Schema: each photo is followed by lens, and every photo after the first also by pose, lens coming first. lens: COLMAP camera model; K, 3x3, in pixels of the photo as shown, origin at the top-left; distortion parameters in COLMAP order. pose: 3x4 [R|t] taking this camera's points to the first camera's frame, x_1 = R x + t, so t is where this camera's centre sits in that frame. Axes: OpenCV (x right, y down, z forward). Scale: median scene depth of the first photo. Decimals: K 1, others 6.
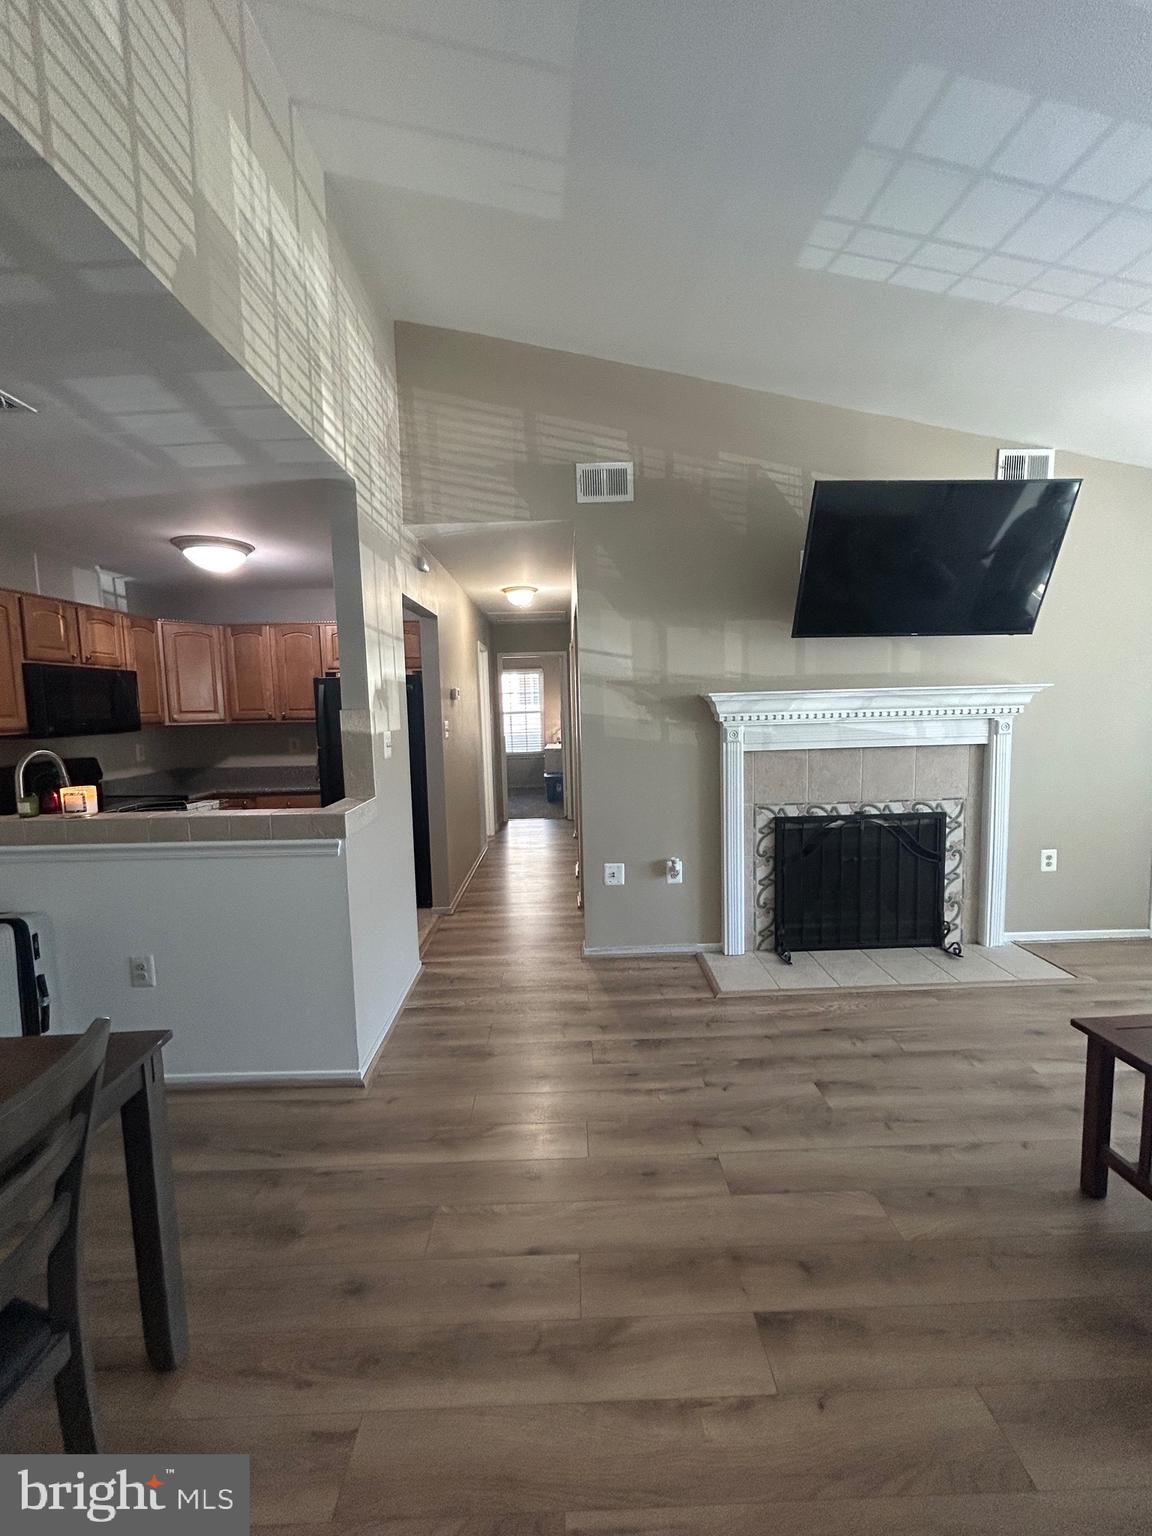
lens RADIAL K [[617.0, 0, 577.7], [0, 617.0, 769.9], [0, 0, 1]] dist [-0.002385, 0.000807]
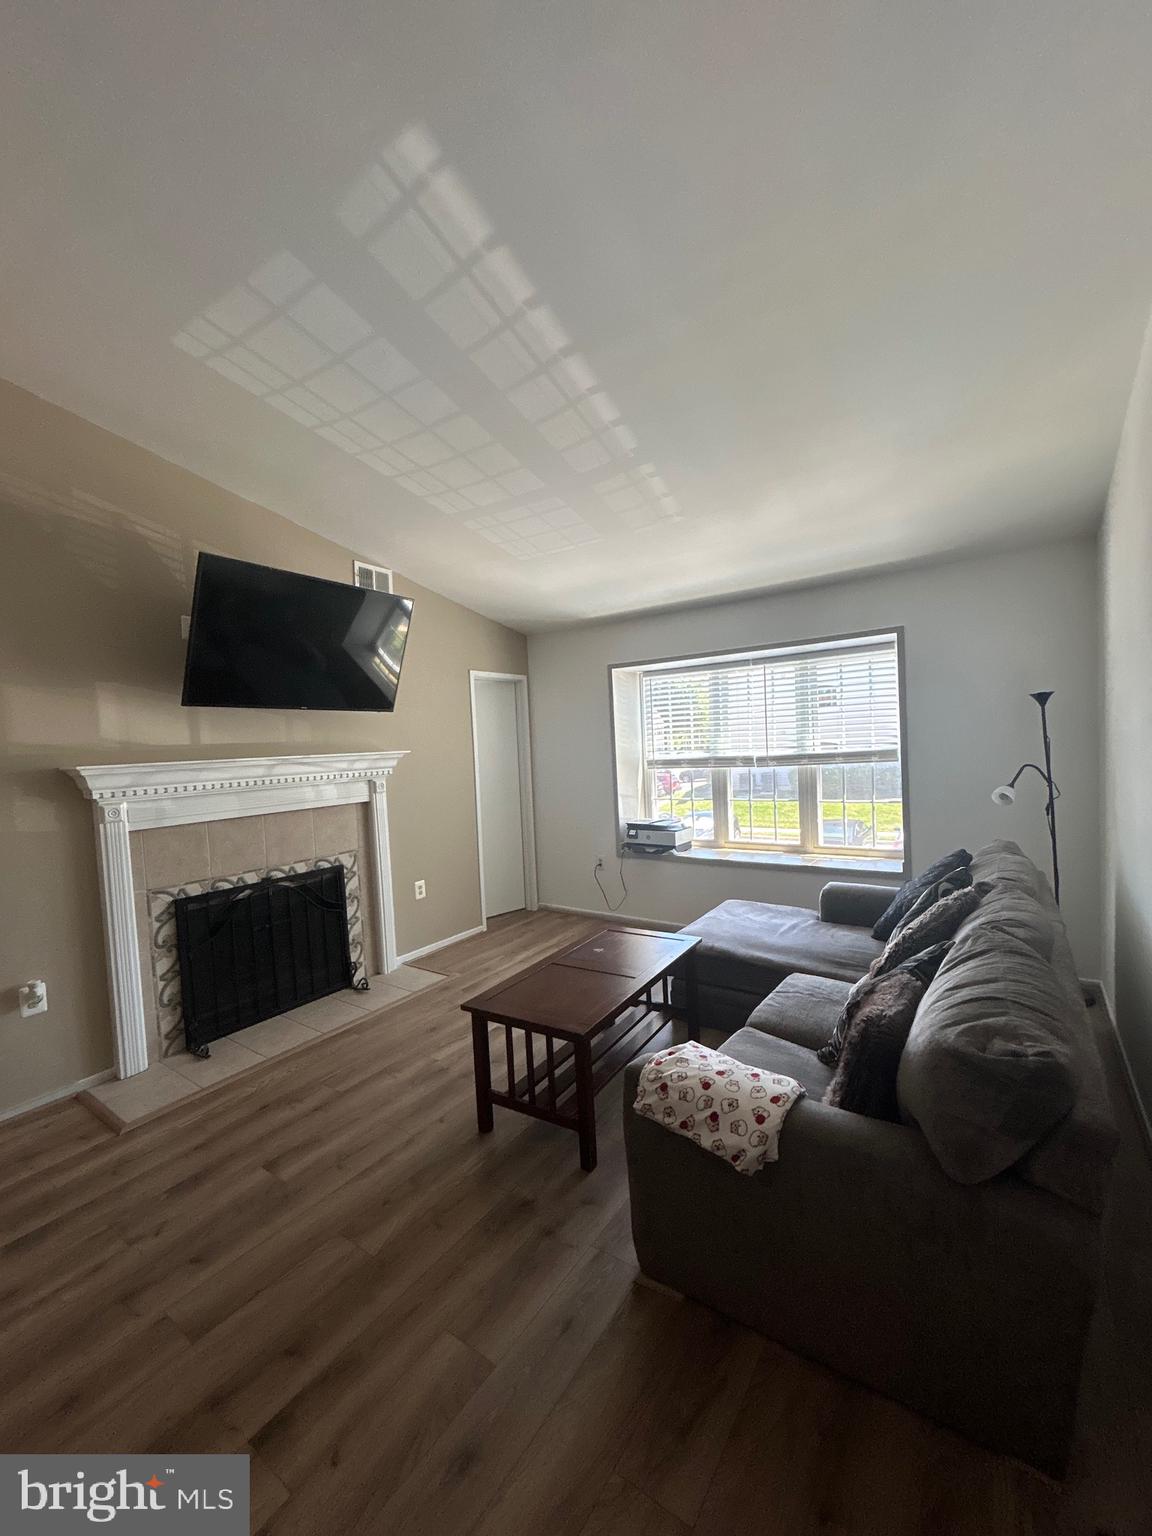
lens RADIAL K [[617.0, 0, 577.7], [0, 617.0, 769.9], [0, 0, 1]] dist [-0.002385, 0.000807]
pose [[0.585645, -0.035094, 0.809808, -0.059360], [0.114579, 0.992615, -0.039846, -0.009090], [-0.802429, 0.116123, 0.585341, -0.022135]]
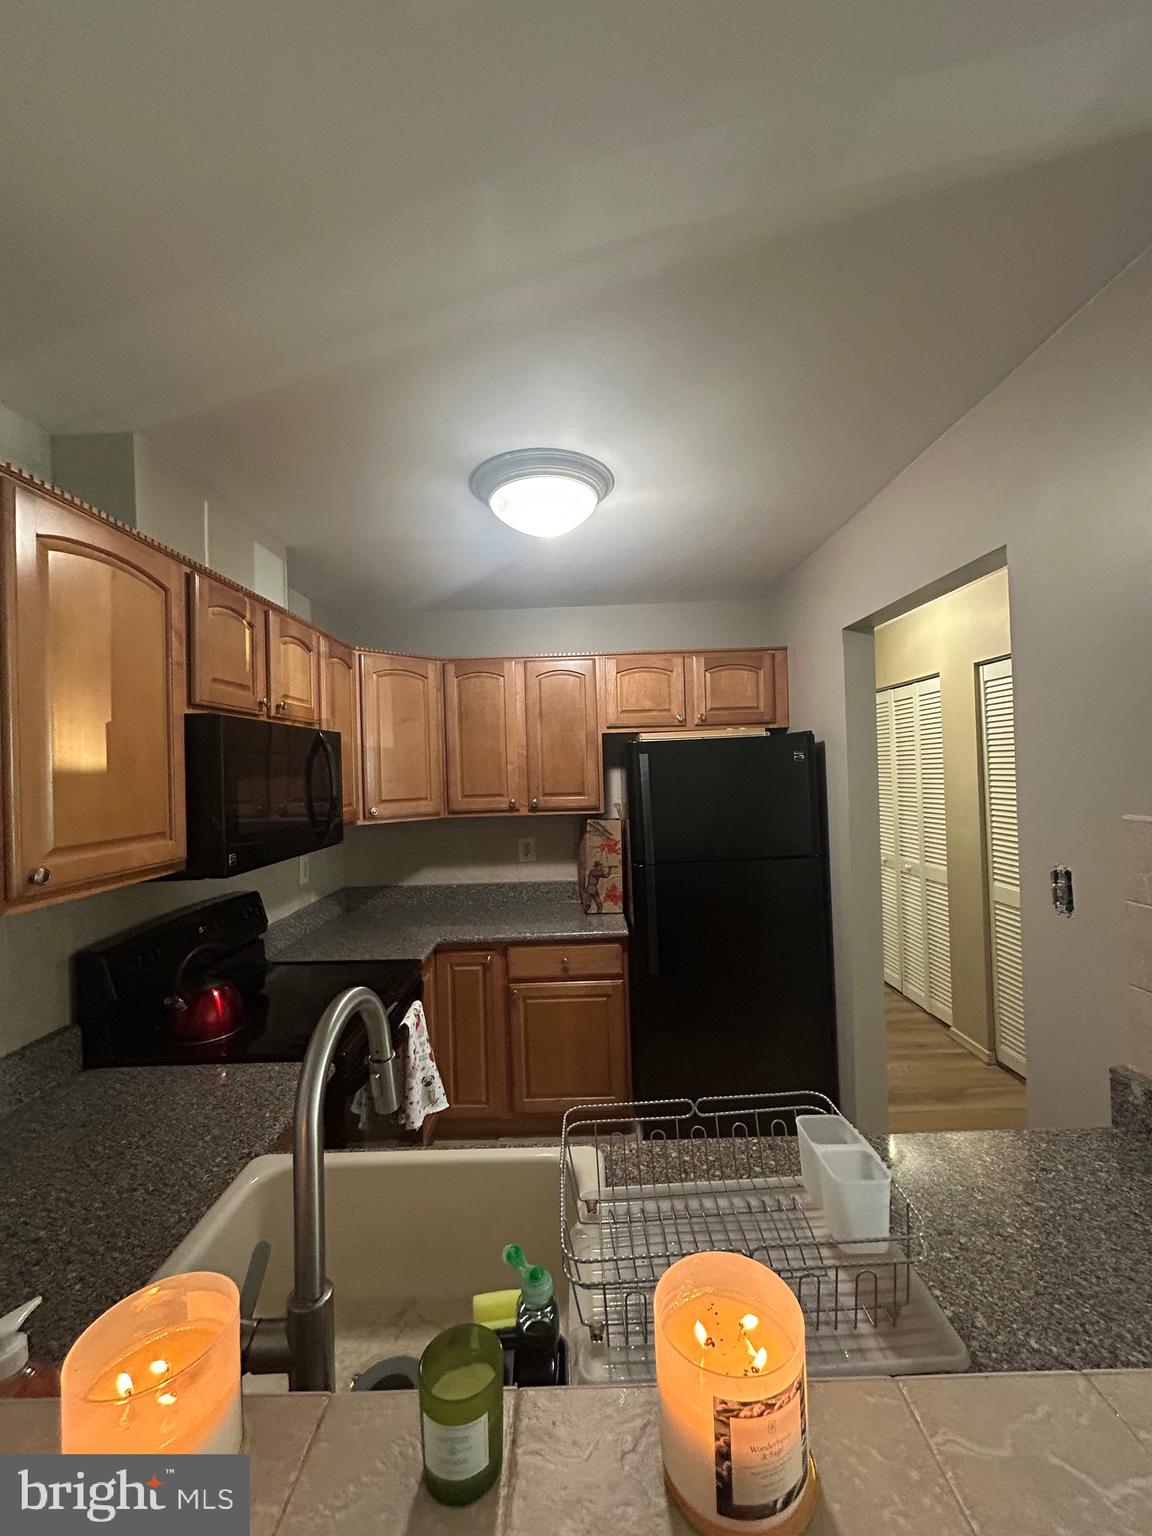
lens RADIAL K [[625.2, 0, 583.1], [0, 625.2, 770.3], [0, 0, 1]] dist [0.008824, 0.000067]
pose [[0.999821, -0.007019, -0.017582, -0.589824], [0.005193, 0.994788, -0.101832, -0.083004], [0.018205, 0.101723, 0.994646, 0.541104]]
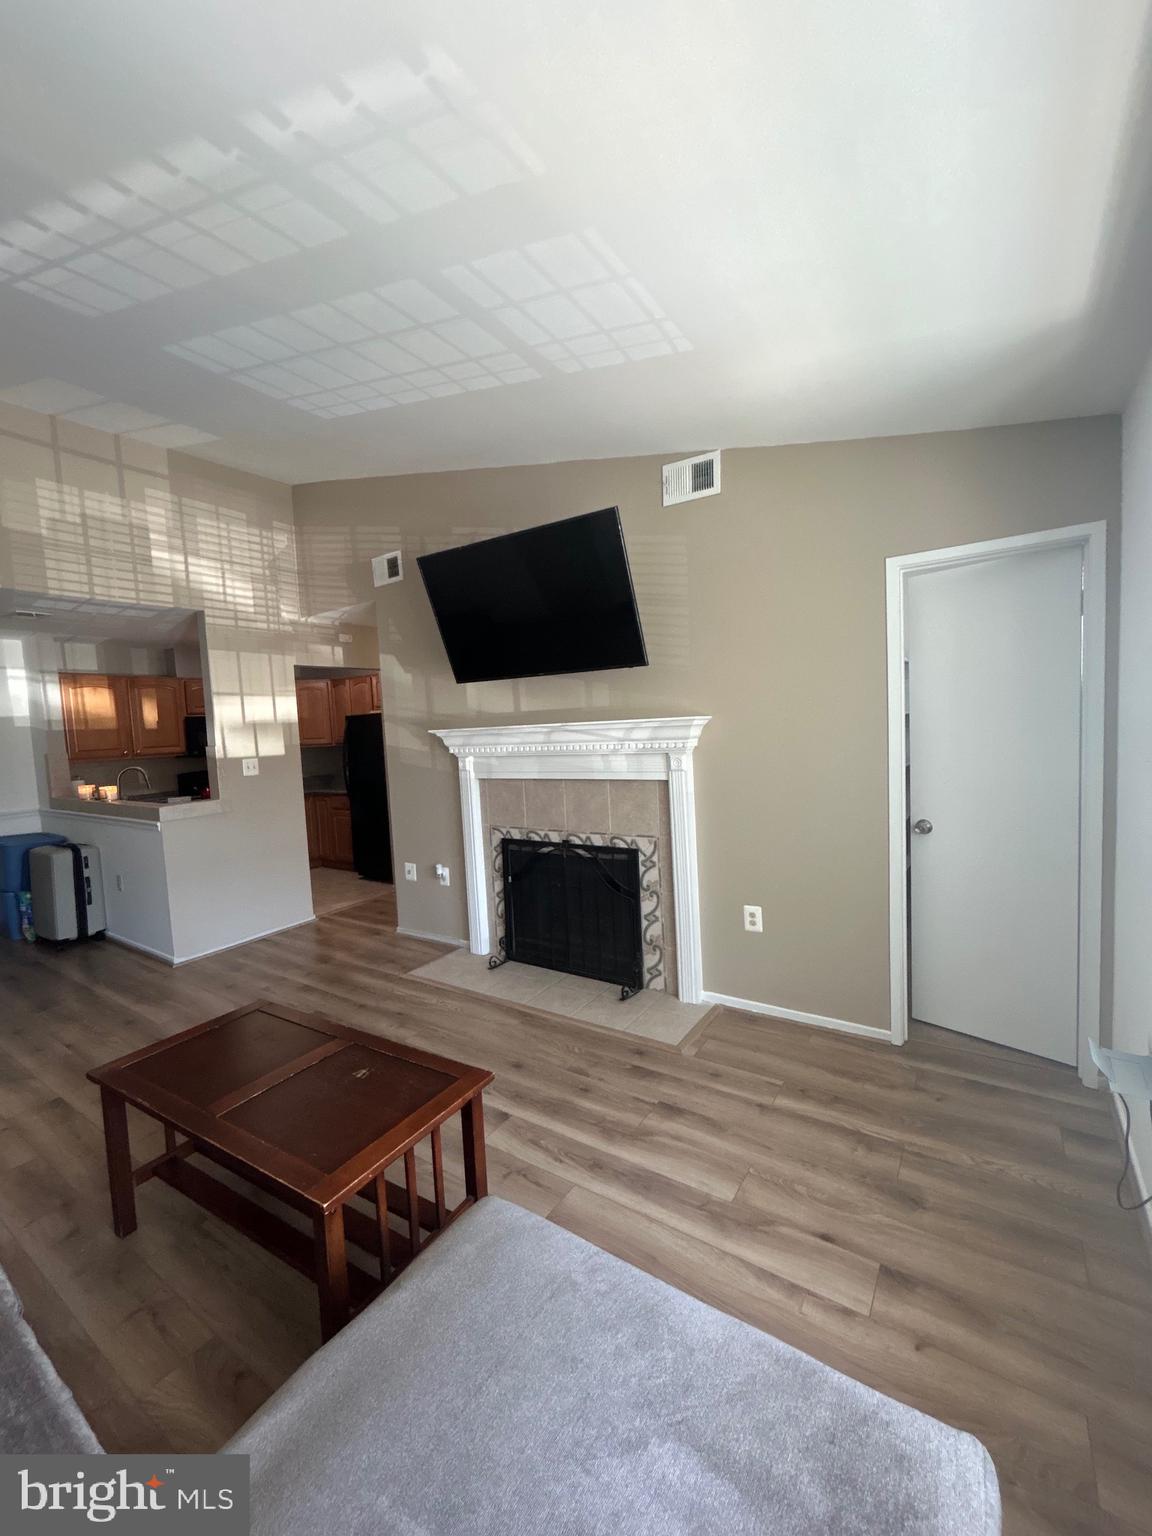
lens RADIAL K [[615.9, 0, 576.0], [0, 615.9, 768.0], [0, 0, 1]] dist [-0.001914, 0.000119]
pose [[0.818868, 0.027036, -0.573345, 1.115269], [-0.031913, 0.999489, 0.001552, -0.059165], [0.573094, 0.017026, 0.819313, 0.164665]]
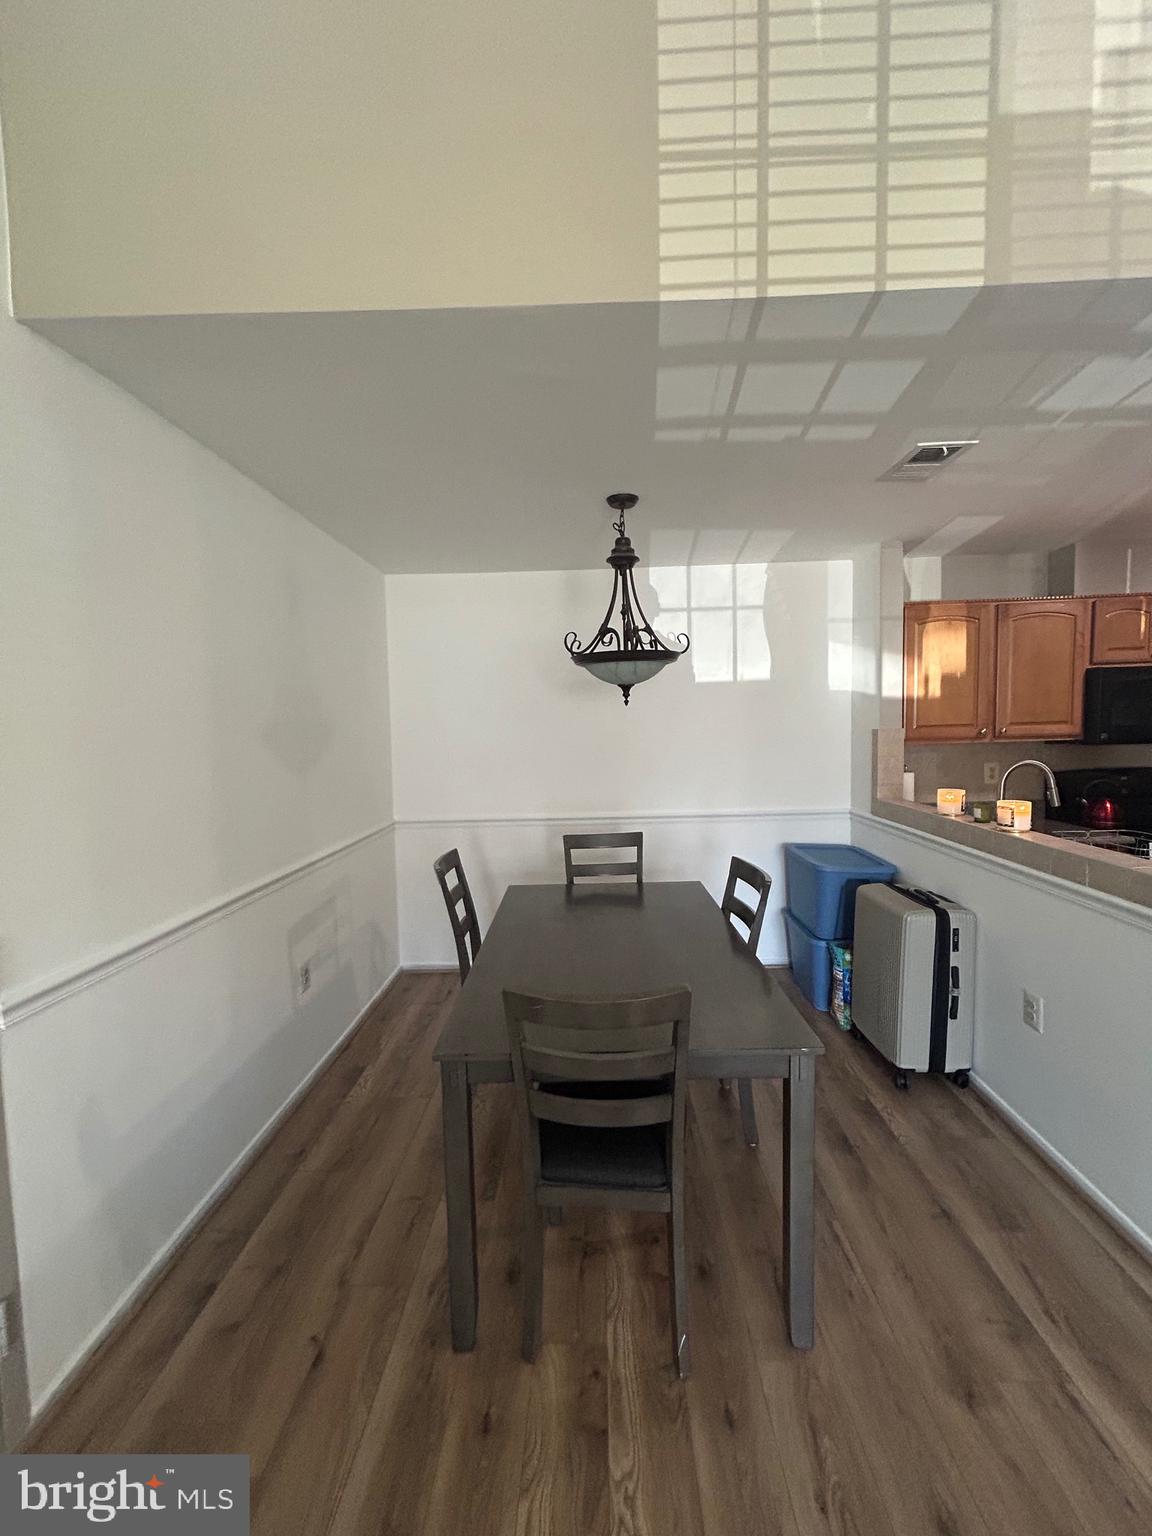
lens RADIAL K [[625.2, 0, 583.1], [0, 625.2, 770.3], [0, 0, 1]] dist [0.008824, 0.000067]
pose [[-0.048784, 0.097046, -0.994084, 0.156005], [-0.078236, 0.991839, 0.100666, -0.048931], [0.995741, 0.082684, -0.040794, 0.245225]]
